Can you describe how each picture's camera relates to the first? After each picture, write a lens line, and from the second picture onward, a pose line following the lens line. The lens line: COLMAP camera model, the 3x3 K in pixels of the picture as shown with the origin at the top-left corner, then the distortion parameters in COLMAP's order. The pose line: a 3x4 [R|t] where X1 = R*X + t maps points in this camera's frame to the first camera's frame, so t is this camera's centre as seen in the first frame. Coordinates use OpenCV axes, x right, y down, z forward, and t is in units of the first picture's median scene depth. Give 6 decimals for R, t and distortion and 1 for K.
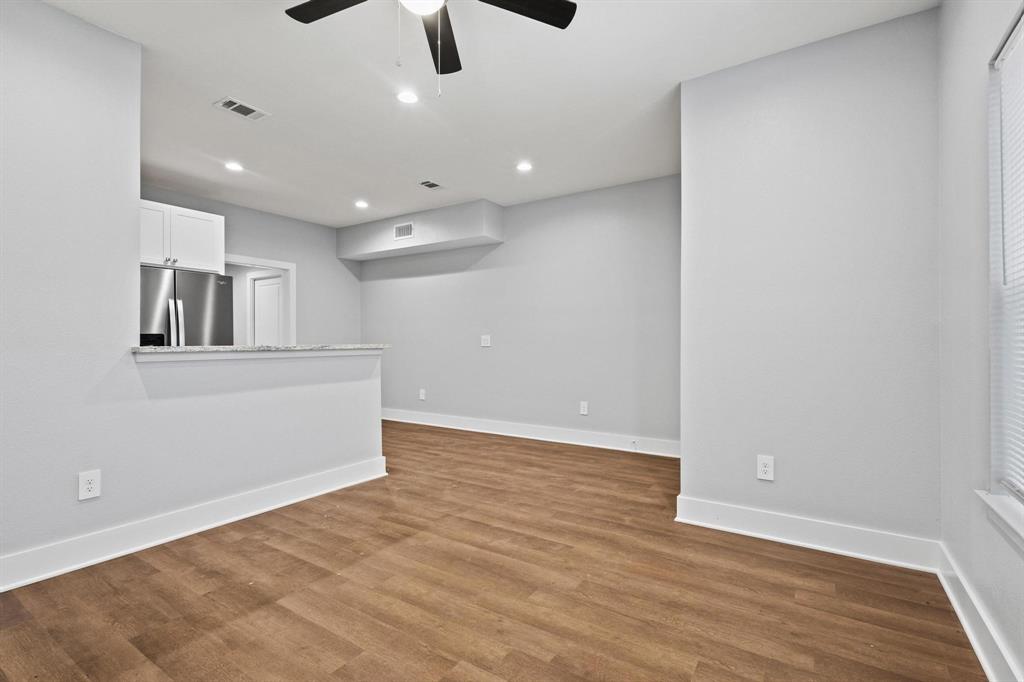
lens RADIAL K [[472.4, 0, 513.0], [0, 472.4, 340.9], [0, 0, 1]] dist [0.005489, -0.000489]
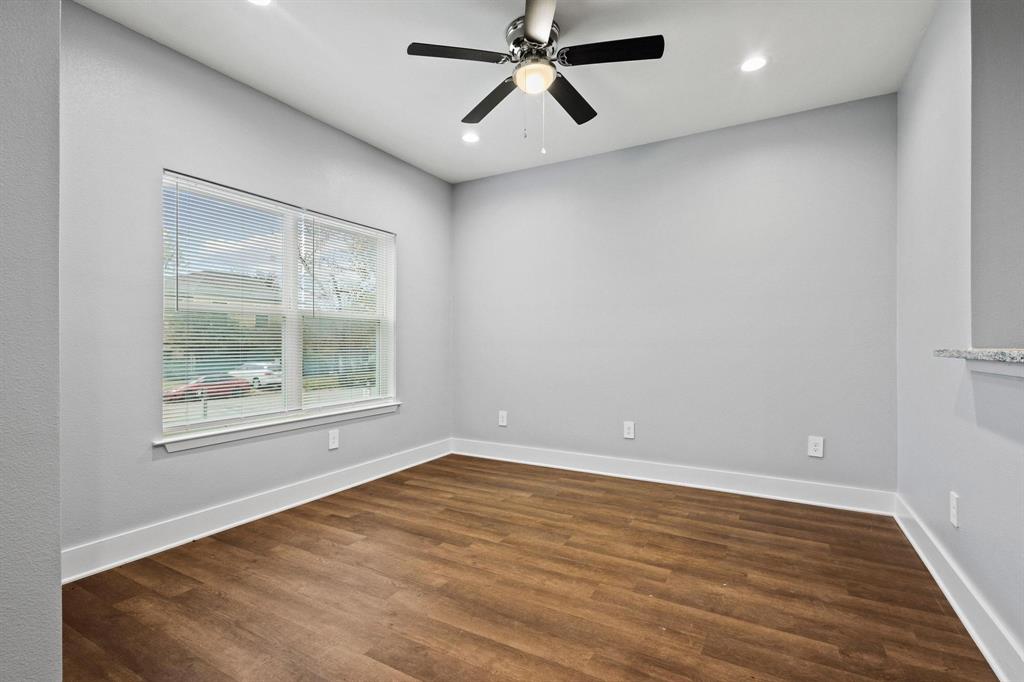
lens RADIAL K [[472.4, 0, 513.0], [0, 472.4, 340.9], [0, 0, 1]] dist [0.005489, -0.000489]
pose [[-0.997776, 0.000876, -0.066655, -0.033146], [0.001395, 0.999969, -0.007738, 0.003710], [0.066646, -0.007814, -0.997746, 1.612015]]
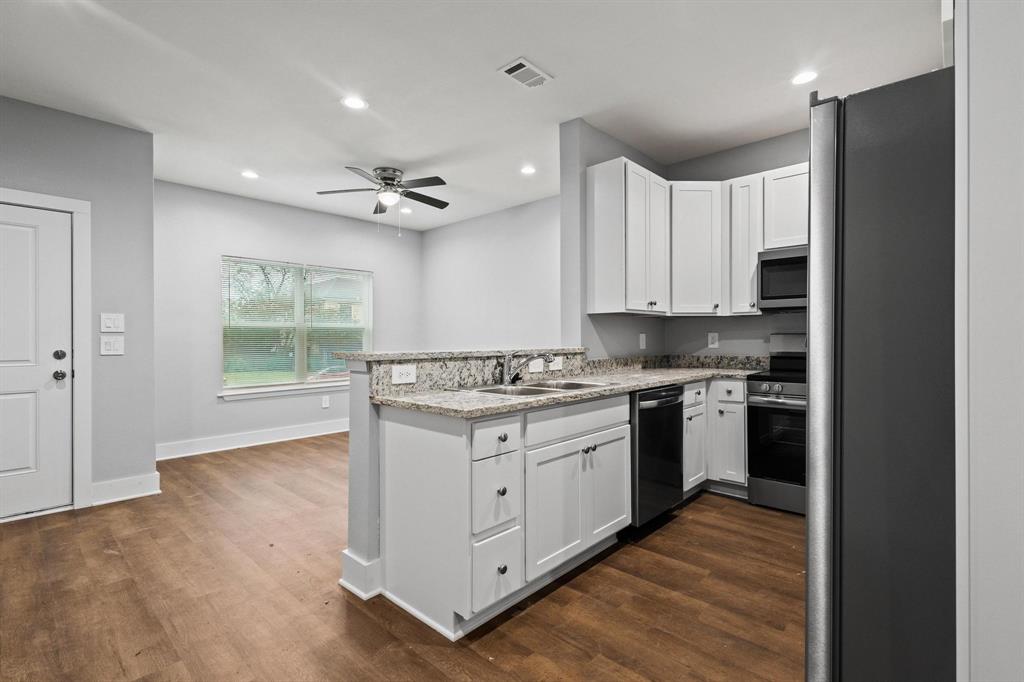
lens RADIAL K [[472.4, 0, 513.0], [0, 472.4, 340.9], [0, 0, 1]] dist [0.005489, -0.000489]
pose [[-0.985437, 0.007131, 0.169891, -0.845505], [0.007392, 0.999972, 0.000907, -0.009310], [-0.169880, 0.002150, -0.985462, 2.260139]]
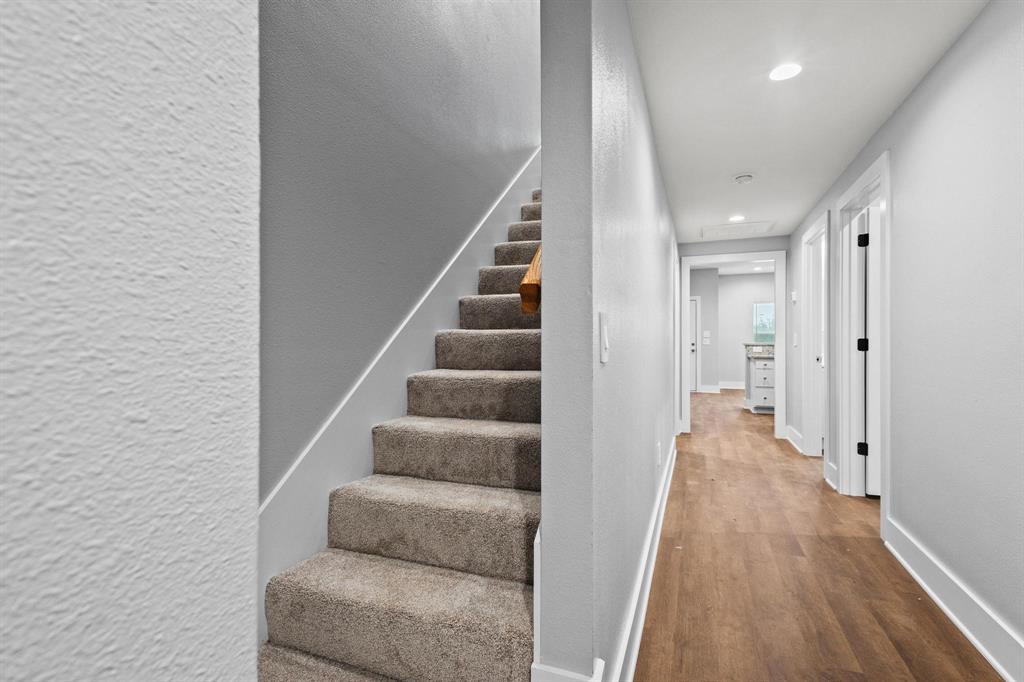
lens RADIAL K [[472.4, 0, 513.0], [0, 472.4, 340.9], [0, 0, 1]] dist [0.005489, -0.000489]
pose [[-0.196844, 0.005576, 0.980419, -3.071215], [-0.000294, 0.999983, -0.005746, 0.013342], [-0.980435, -0.001420, -0.196839, 3.513380]]
